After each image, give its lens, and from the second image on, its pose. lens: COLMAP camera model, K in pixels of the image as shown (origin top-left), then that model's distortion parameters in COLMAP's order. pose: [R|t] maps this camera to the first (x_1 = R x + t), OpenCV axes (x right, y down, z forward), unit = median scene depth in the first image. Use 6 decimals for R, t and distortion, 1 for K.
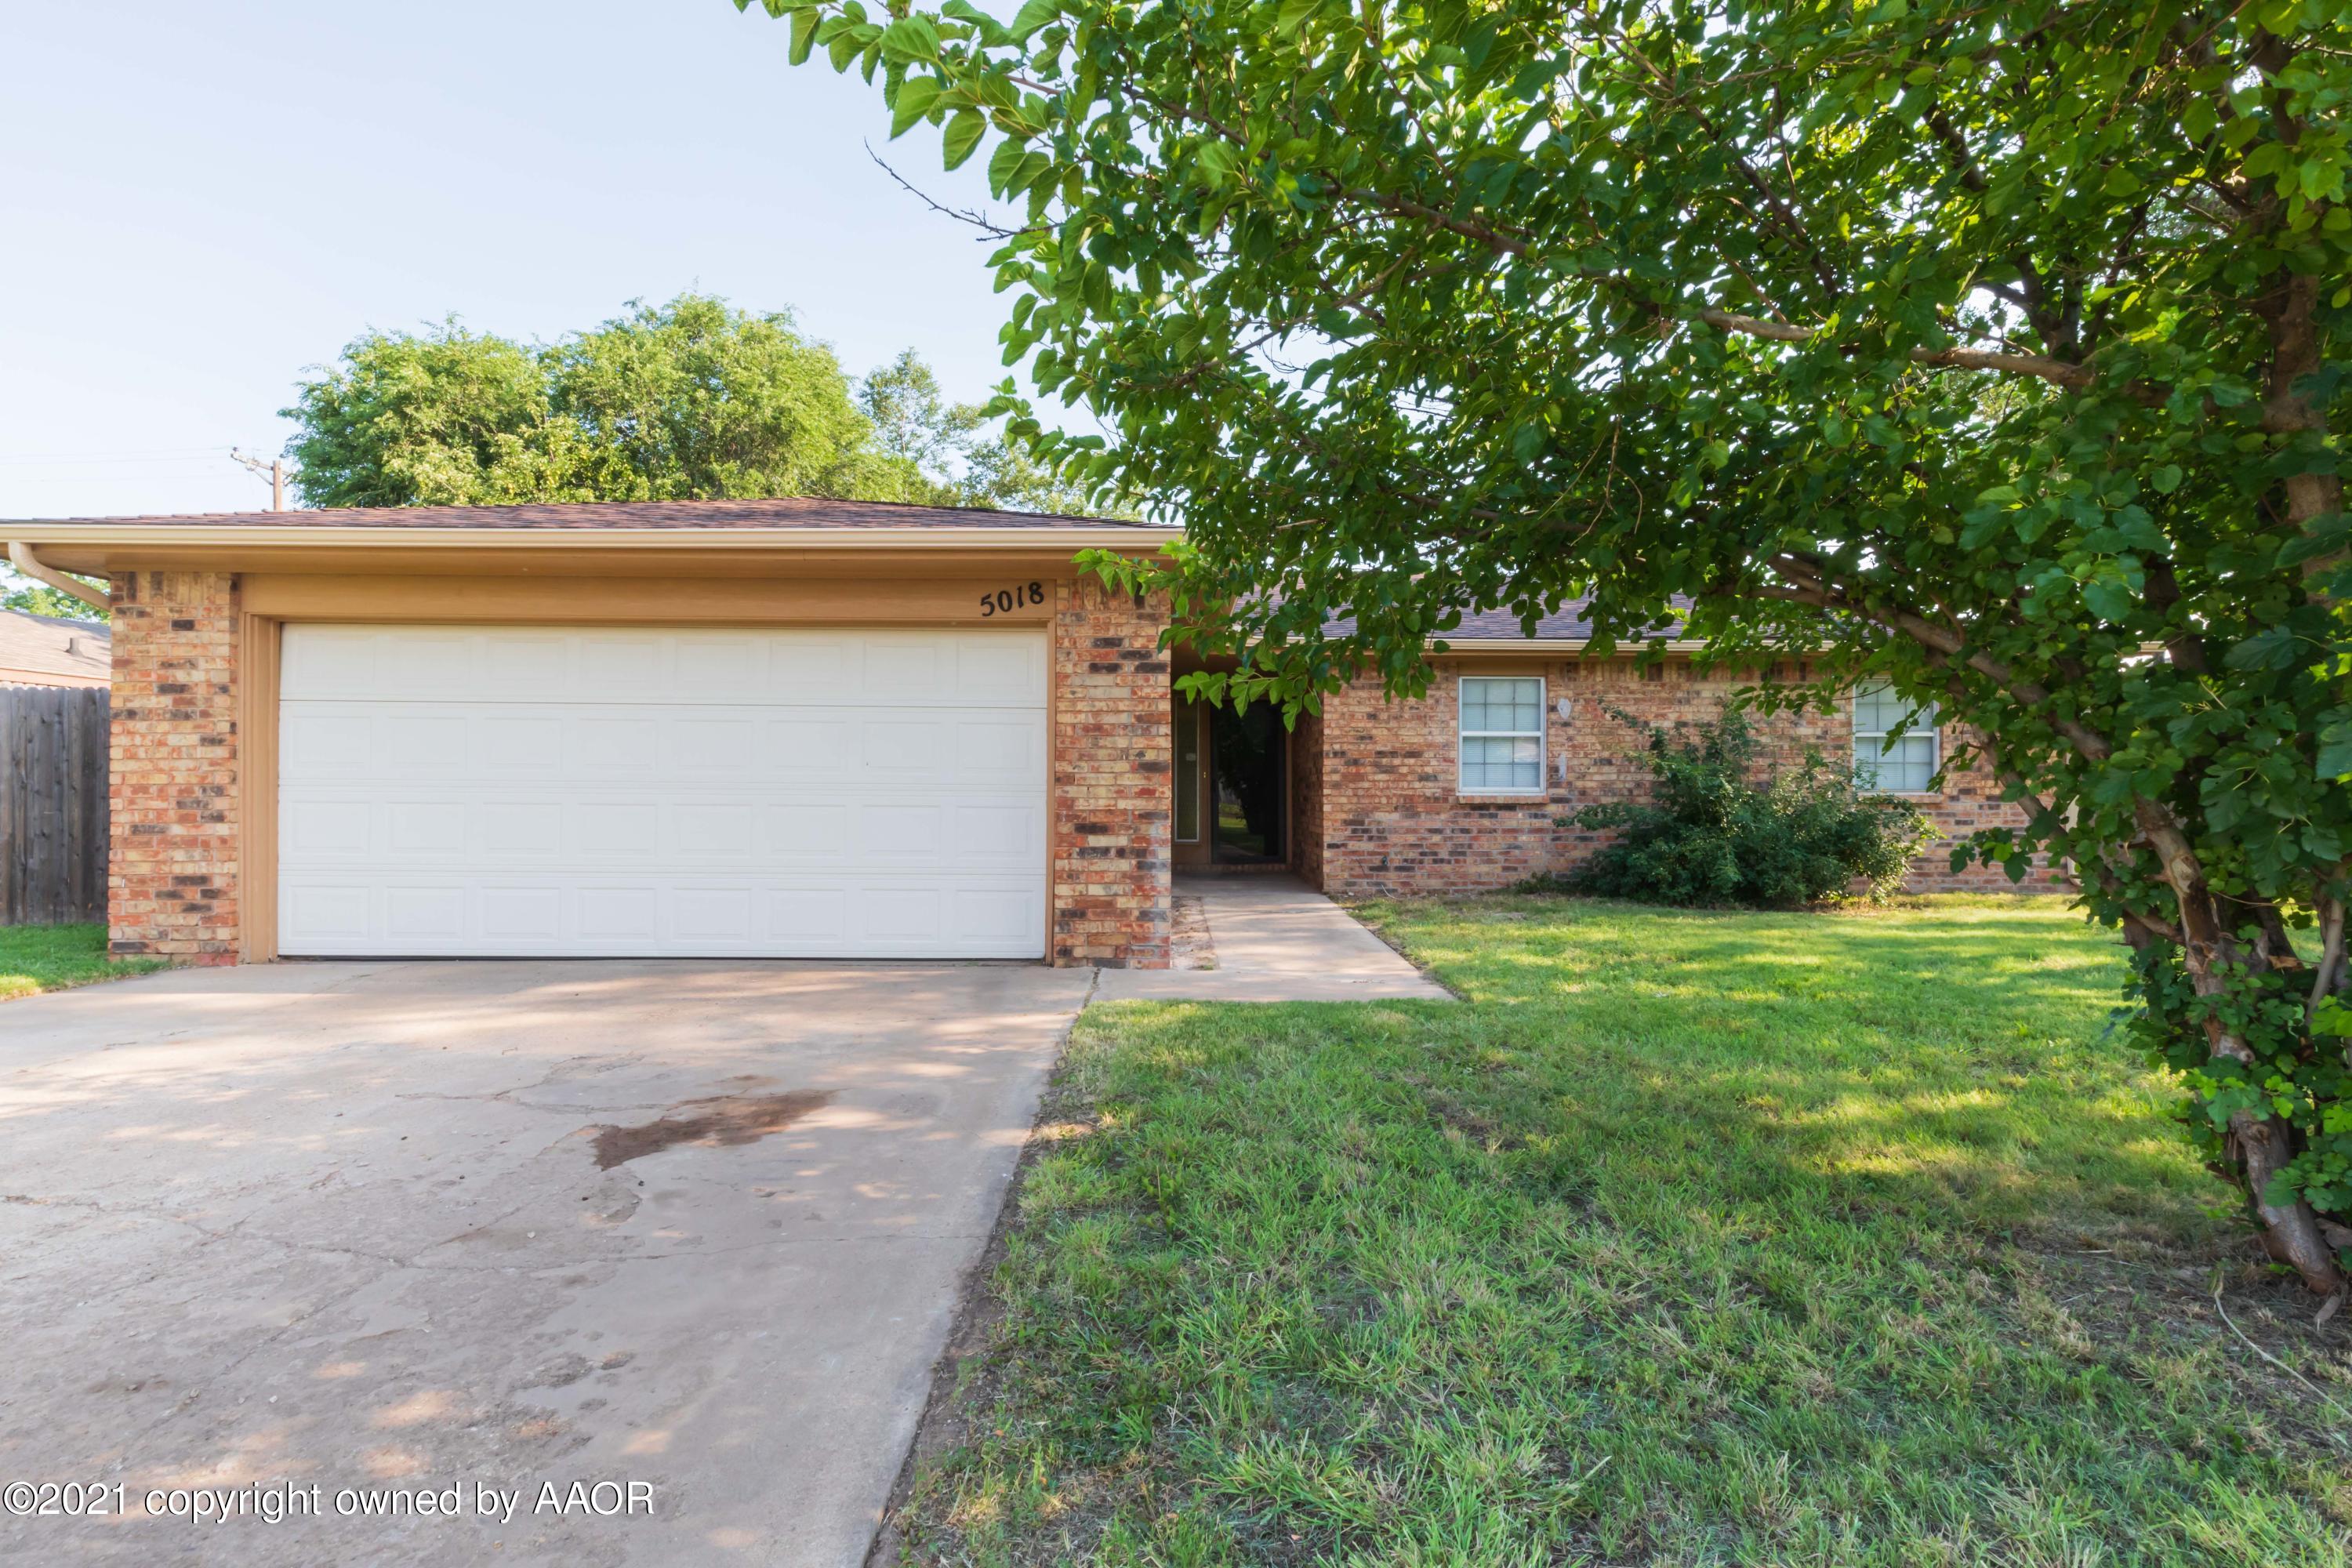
lens RADIAL K [[1068.5, 0, 1176.6], [0, 1068.5, 778.9], [0, 0, 1]] dist [0.012786, -0.001931]
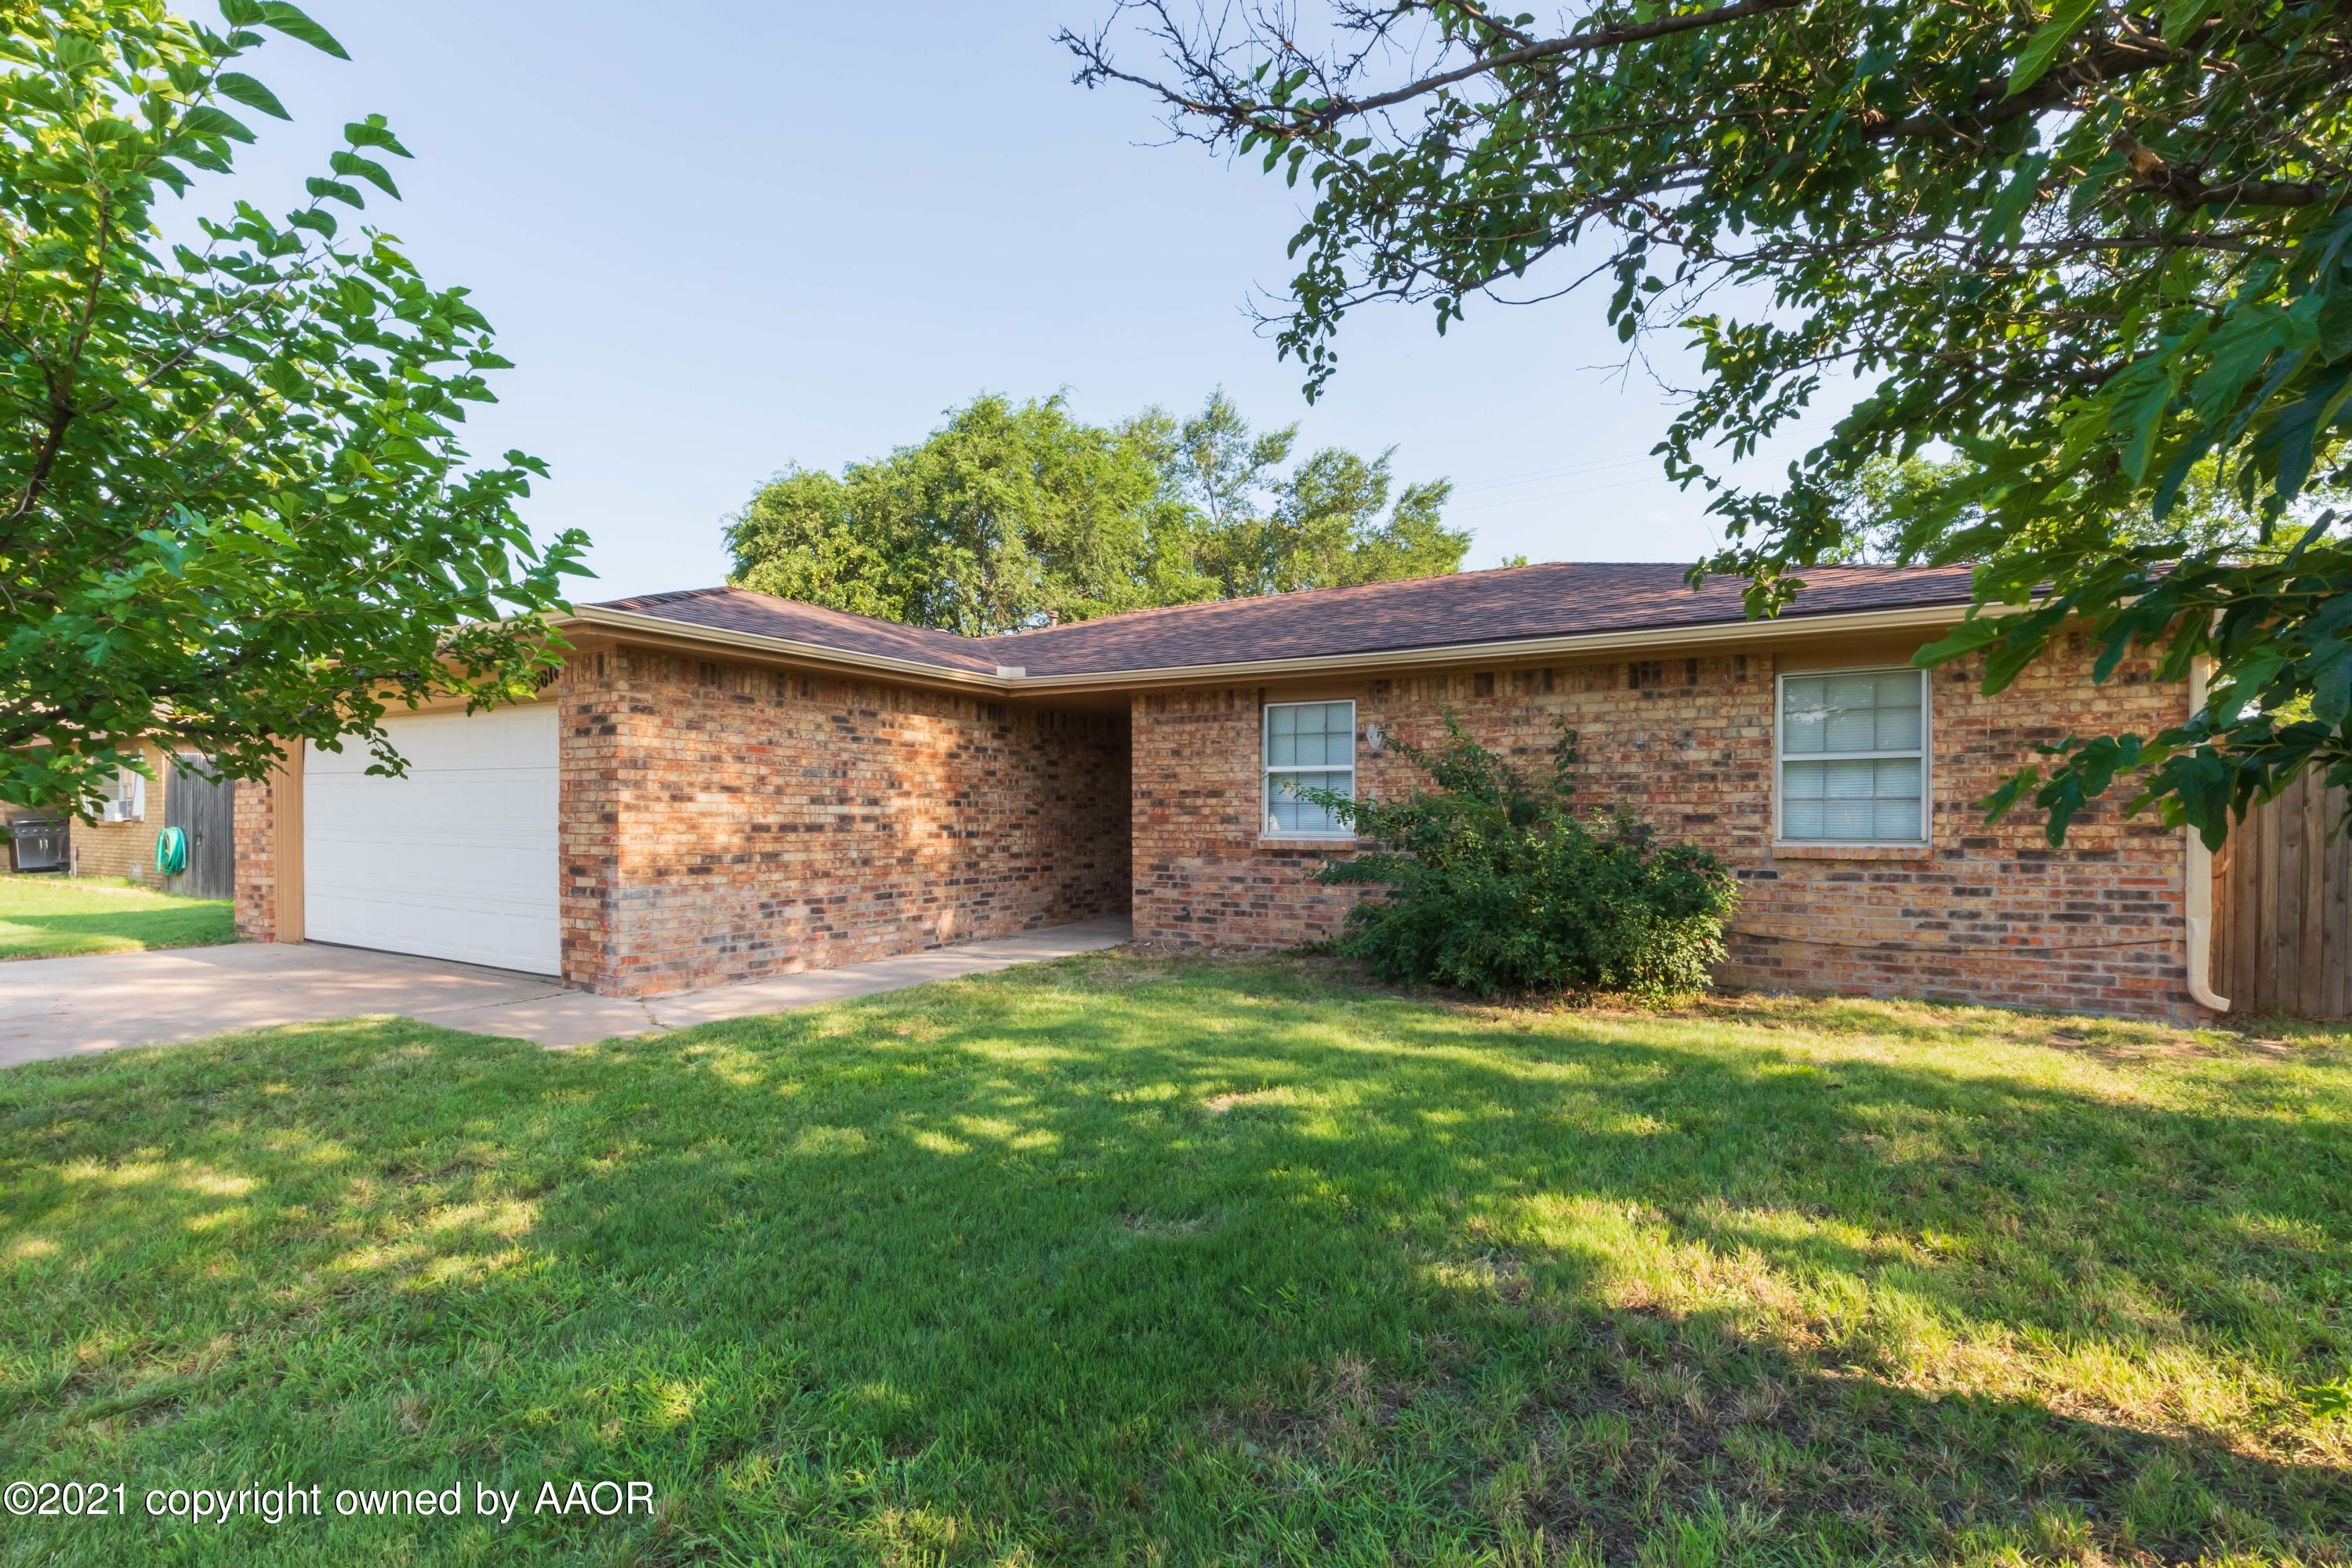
lens RADIAL K [[1068.5, 0, 1177.2], [0, 1068.5, 804.1], [0, 0, 1]] dist [0.012786, -0.001931]
pose [[0.850769, -0.005995, -0.525506, 0.668072], [0.005147, 0.999982, -0.003076, -0.011588], [0.525515, -0.000088, 0.850784, 0.216208]]
